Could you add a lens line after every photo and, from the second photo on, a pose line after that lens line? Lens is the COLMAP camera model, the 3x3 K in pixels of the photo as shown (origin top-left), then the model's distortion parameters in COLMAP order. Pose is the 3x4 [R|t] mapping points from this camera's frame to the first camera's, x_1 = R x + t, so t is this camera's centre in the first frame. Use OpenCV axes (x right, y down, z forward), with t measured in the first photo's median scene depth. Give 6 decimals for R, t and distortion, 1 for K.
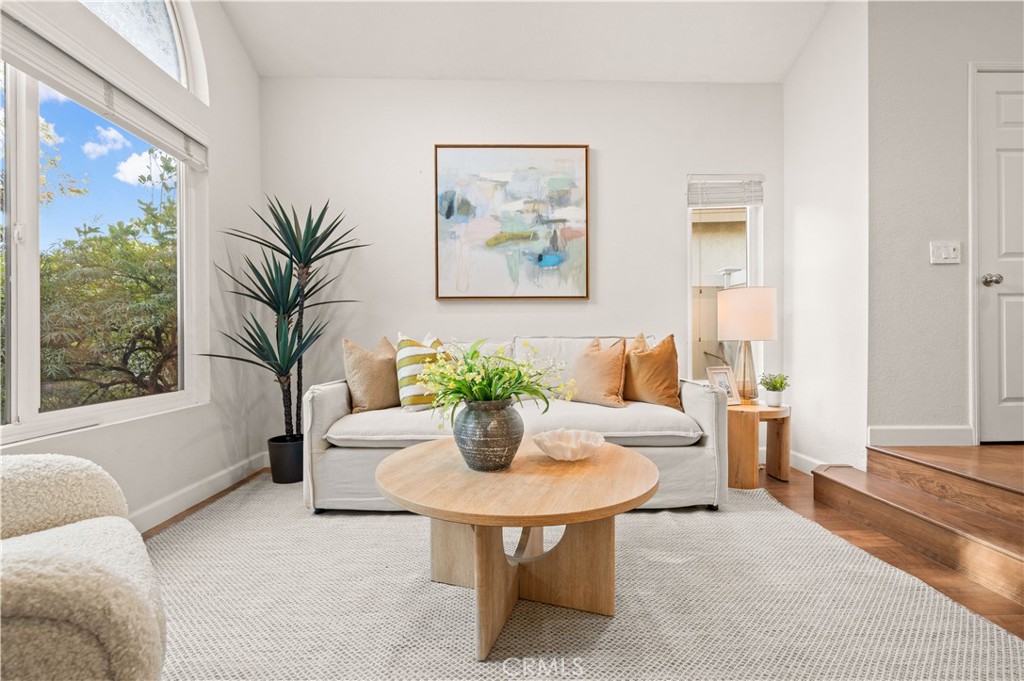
lens RADIAL K [[444.1, 0, 509.4], [0, 444.1, 340.1], [0, 0, 1]] dist [0.003332, -0.000943]
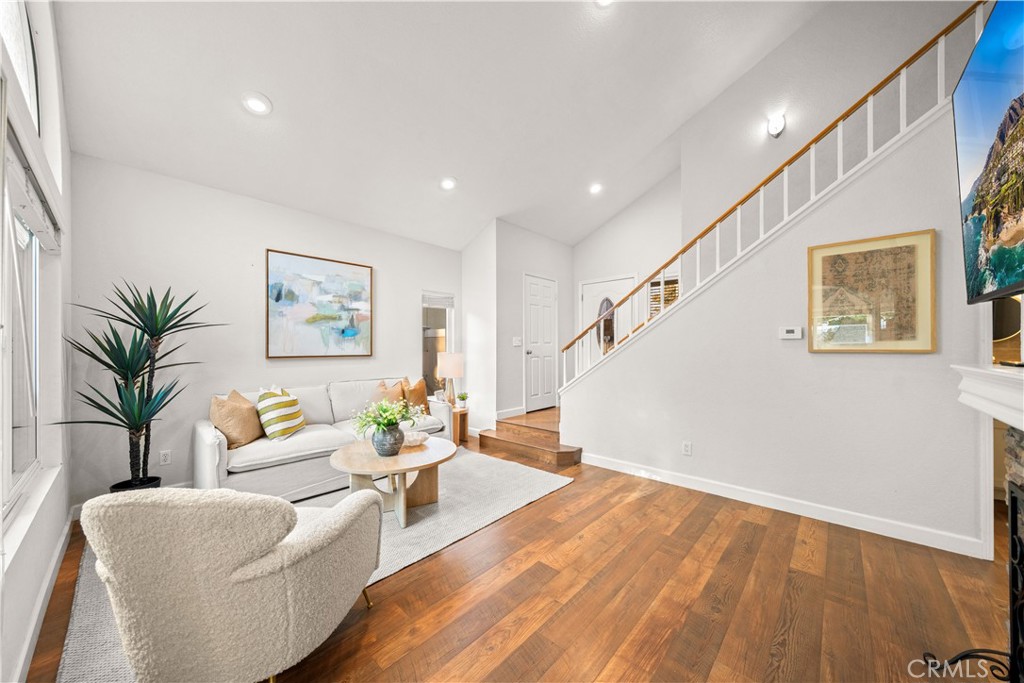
lens RADIAL K [[355.2, 0, 516.9], [0, 355.2, 347.2], [0, 0, 1]] dist [-0.011383, -0.000072]
pose [[0.682548, 0.005602, 0.730820, -0.482798], [0.000454, 0.999967, -0.008089, -0.129101], [-0.730841, 0.005853, 0.682523, -0.372904]]
